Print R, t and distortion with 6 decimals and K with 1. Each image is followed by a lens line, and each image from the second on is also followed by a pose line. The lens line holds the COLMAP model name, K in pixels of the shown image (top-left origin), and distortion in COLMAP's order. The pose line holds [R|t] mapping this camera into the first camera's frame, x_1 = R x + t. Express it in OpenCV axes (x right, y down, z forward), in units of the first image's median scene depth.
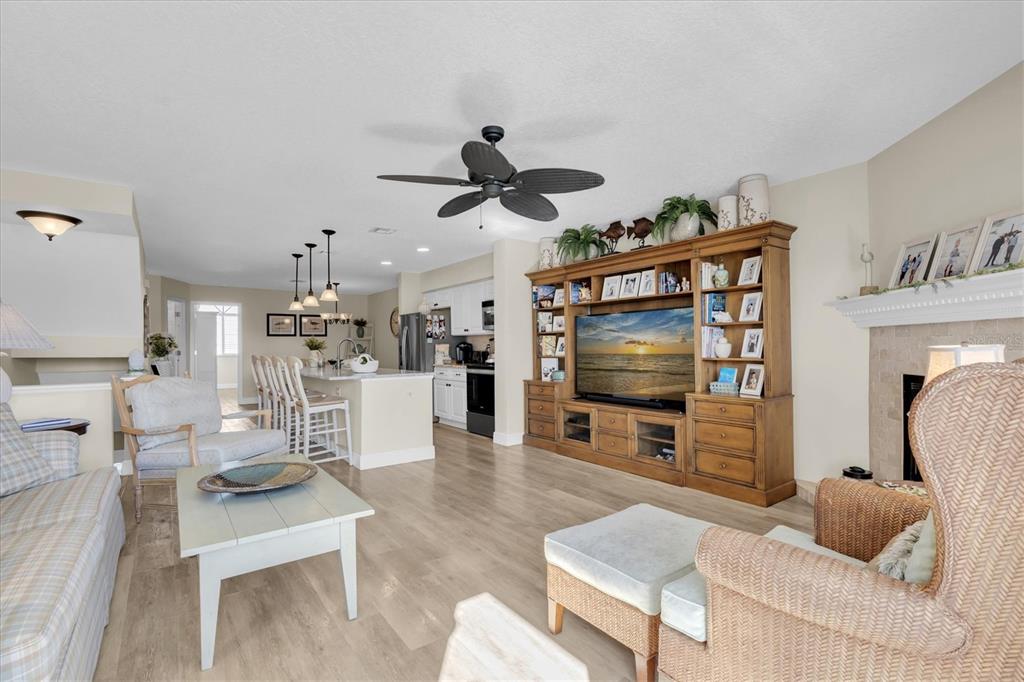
lens RADIAL K [[465.1, 0, 512.0], [0, 465.1, 341.0], [0, 0, 1]] dist [0.001157, -0.000173]
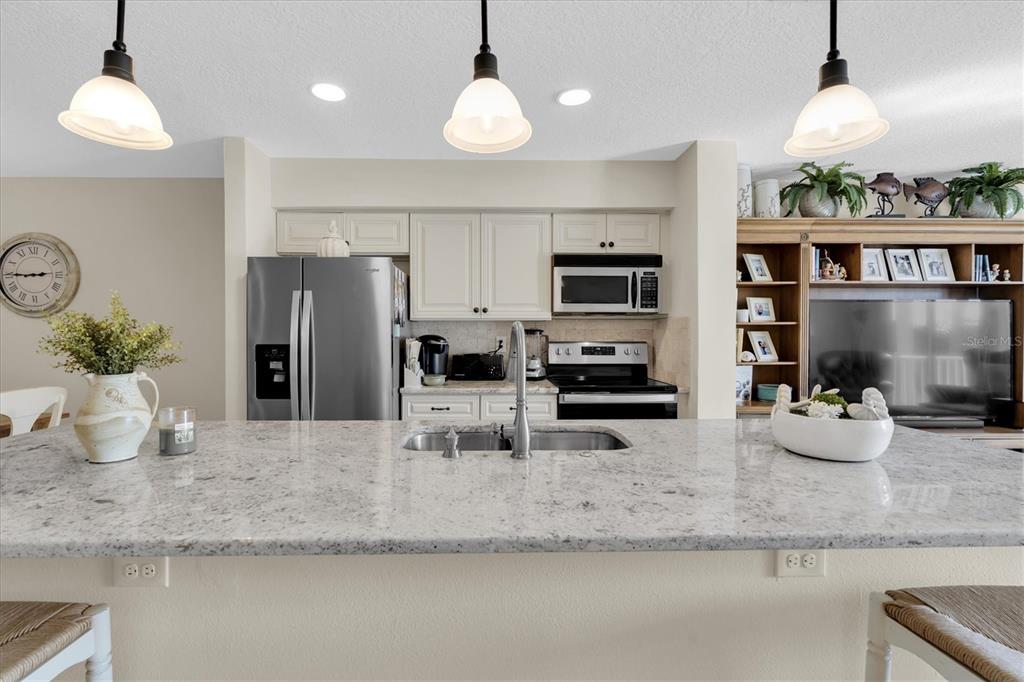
lens RADIAL K [[467.1, 0, 487.5], [0, 467.1, 343.7], [0, 0, 1]] dist [-0.002419, -0.000350]
pose [[0.581253, 0.009658, 0.813665, -0.319917], [-0.015136, 0.999885, -0.001056, 0.007555], [-0.813582, -0.011702, 0.581333, 0.481457]]
